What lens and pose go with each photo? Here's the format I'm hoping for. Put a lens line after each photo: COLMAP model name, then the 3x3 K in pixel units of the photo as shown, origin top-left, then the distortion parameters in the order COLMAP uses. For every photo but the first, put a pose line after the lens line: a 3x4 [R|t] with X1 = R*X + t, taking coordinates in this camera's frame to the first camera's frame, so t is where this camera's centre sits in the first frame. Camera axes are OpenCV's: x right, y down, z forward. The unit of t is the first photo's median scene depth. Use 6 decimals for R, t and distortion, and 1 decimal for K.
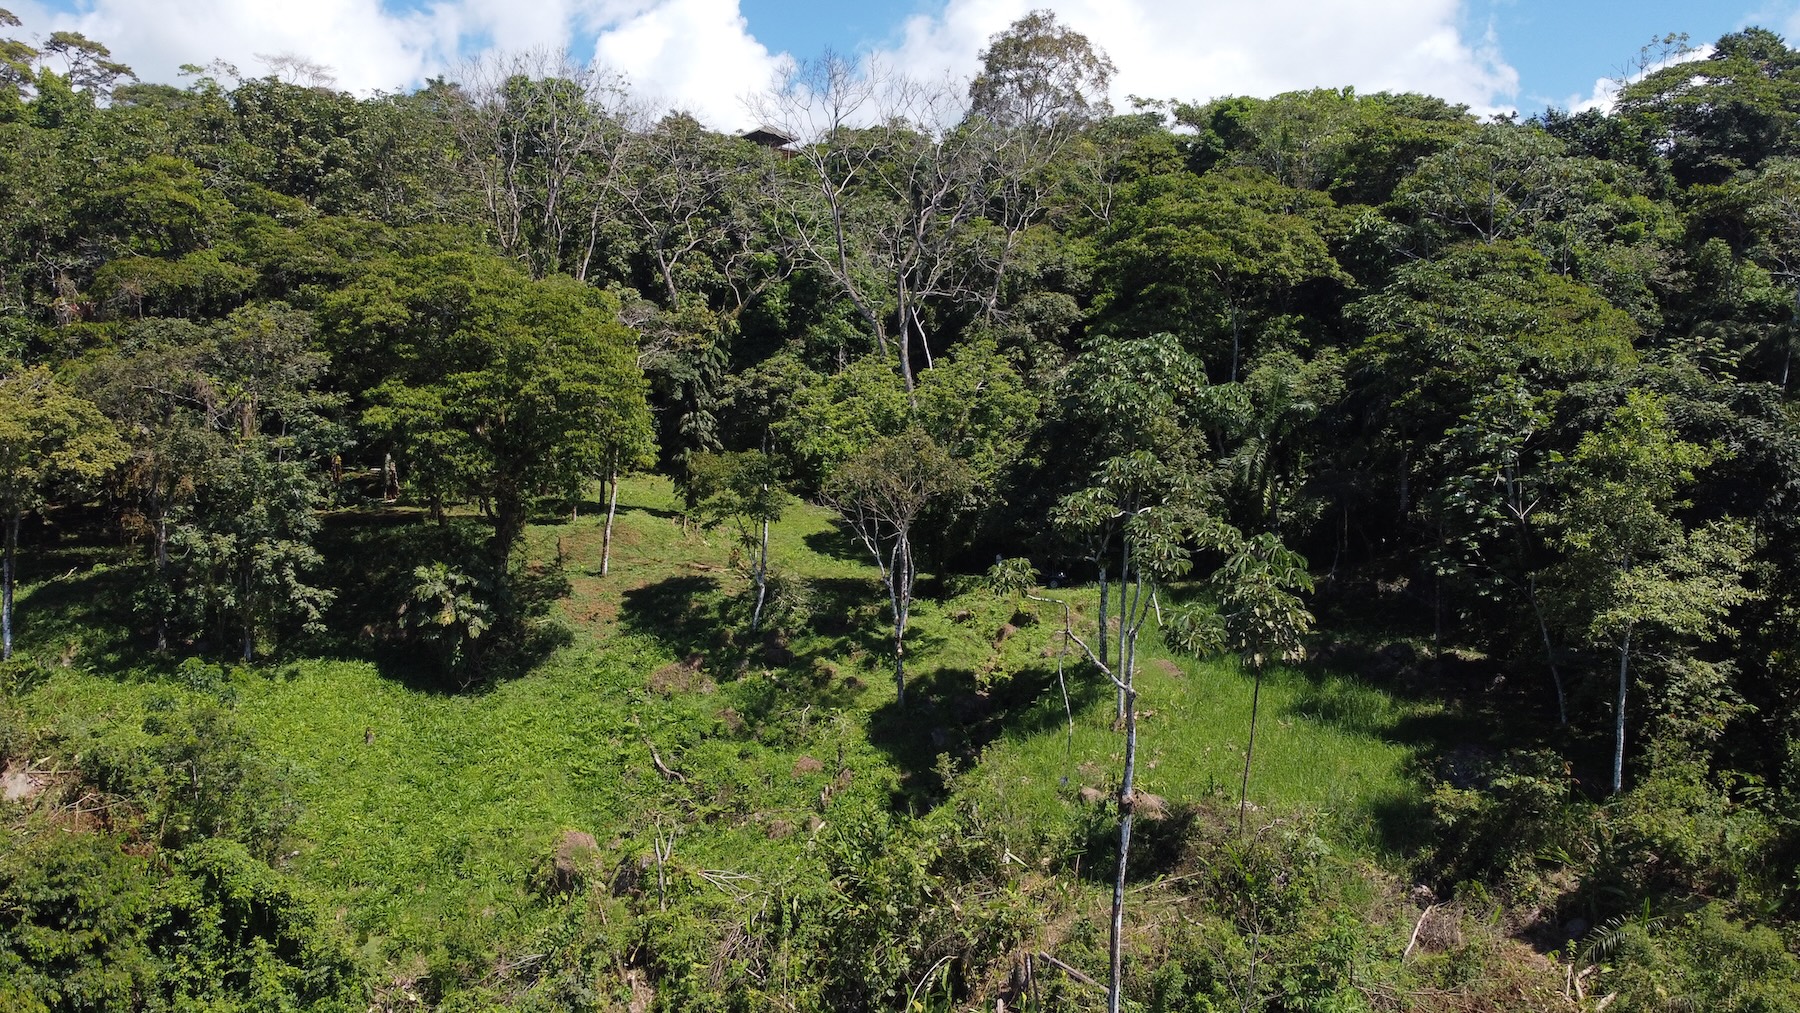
lens RADIAL K [[1338.1, 0, 889.2], [0, 1338.1, 514.8], [0, 0, 1]] dist [0.006435, -0.032361]
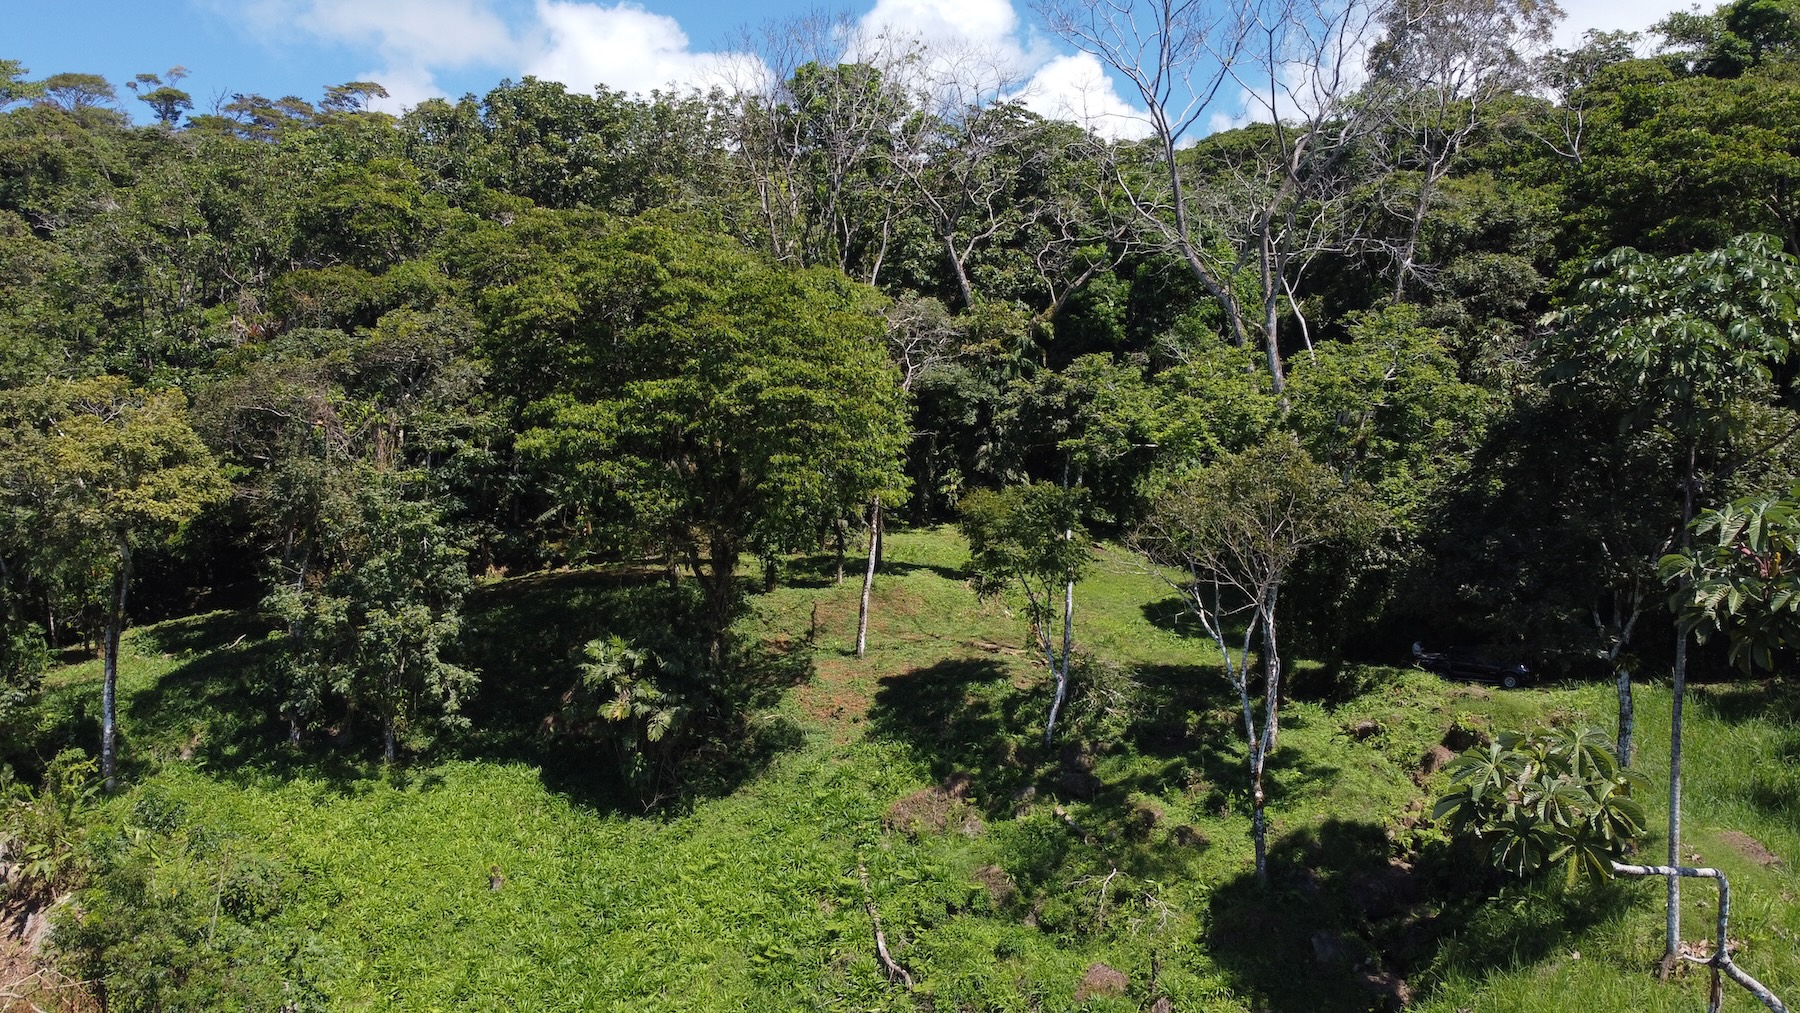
lens RADIAL K [[1338.1, 0, 889.2], [0, 1338.1, 514.8], [0, 0, 1]] dist [0.006435, -0.032361]
pose [[0.959313, -0.008071, -0.282228, 0.017661], [-0.005435, 0.998878, -0.047038, 0.001866], [0.282291, 0.046658, 0.958194, 0.313496]]
